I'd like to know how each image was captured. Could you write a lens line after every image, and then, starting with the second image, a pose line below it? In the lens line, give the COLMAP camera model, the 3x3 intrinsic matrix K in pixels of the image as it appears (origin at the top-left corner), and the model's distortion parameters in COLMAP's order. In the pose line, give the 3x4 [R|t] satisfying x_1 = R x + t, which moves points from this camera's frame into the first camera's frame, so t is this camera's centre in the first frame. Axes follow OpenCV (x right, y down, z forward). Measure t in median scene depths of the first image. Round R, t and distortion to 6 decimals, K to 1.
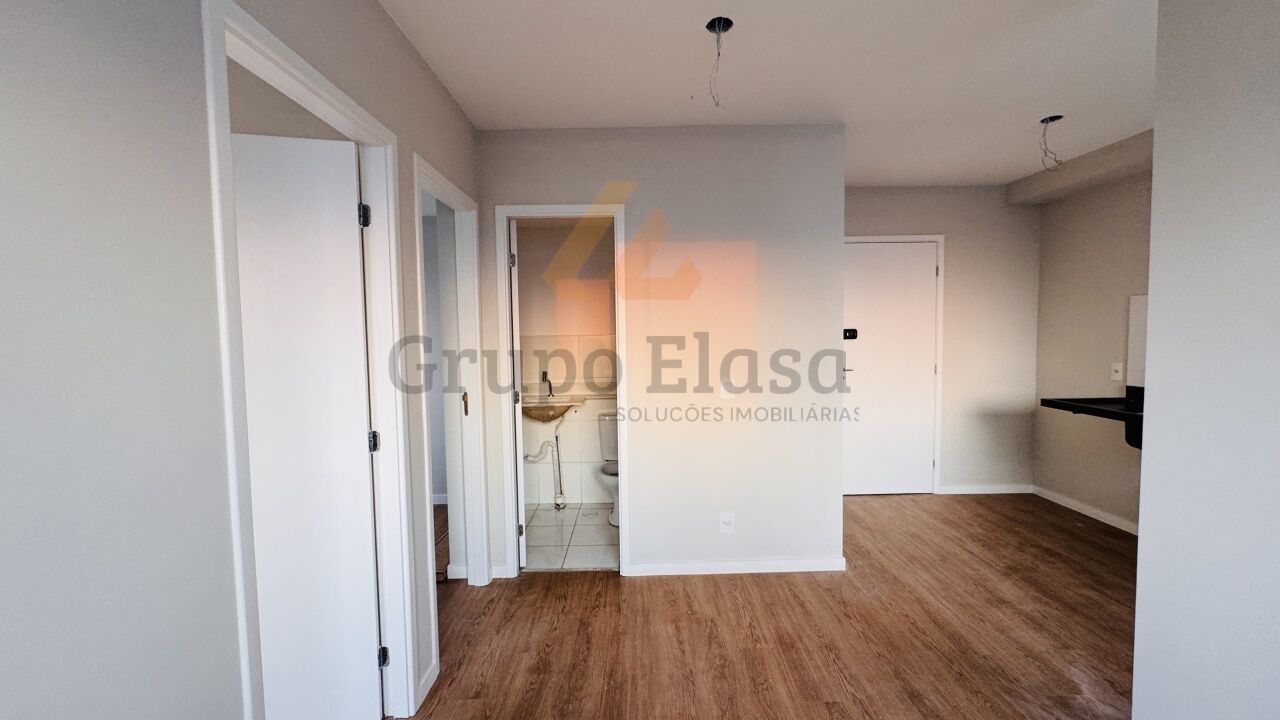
lens RADIAL K [[511.9, 0, 640.0], [0, 511.9, 360.0], [0, 0, 1]] dist [0.000347, -0.000057]
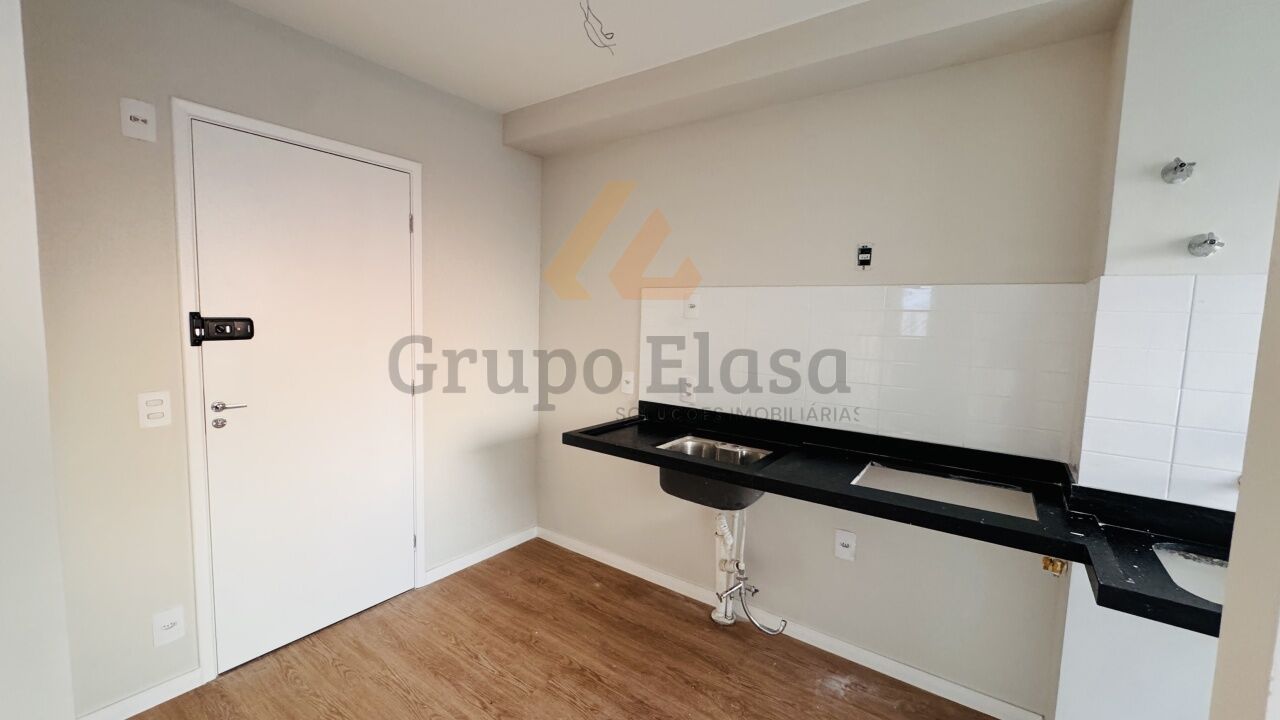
lens RADIAL K [[511.9, 0, 640.0], [0, 511.9, 360.0], [0, 0, 1]] dist [0.000347, -0.000057]
pose [[0.594093, -0.039419, 0.803430, 0.279034], [0.008372, 0.999047, 0.042825, -0.042869], [-0.804353, -0.018716, 0.593857, 0.472001]]
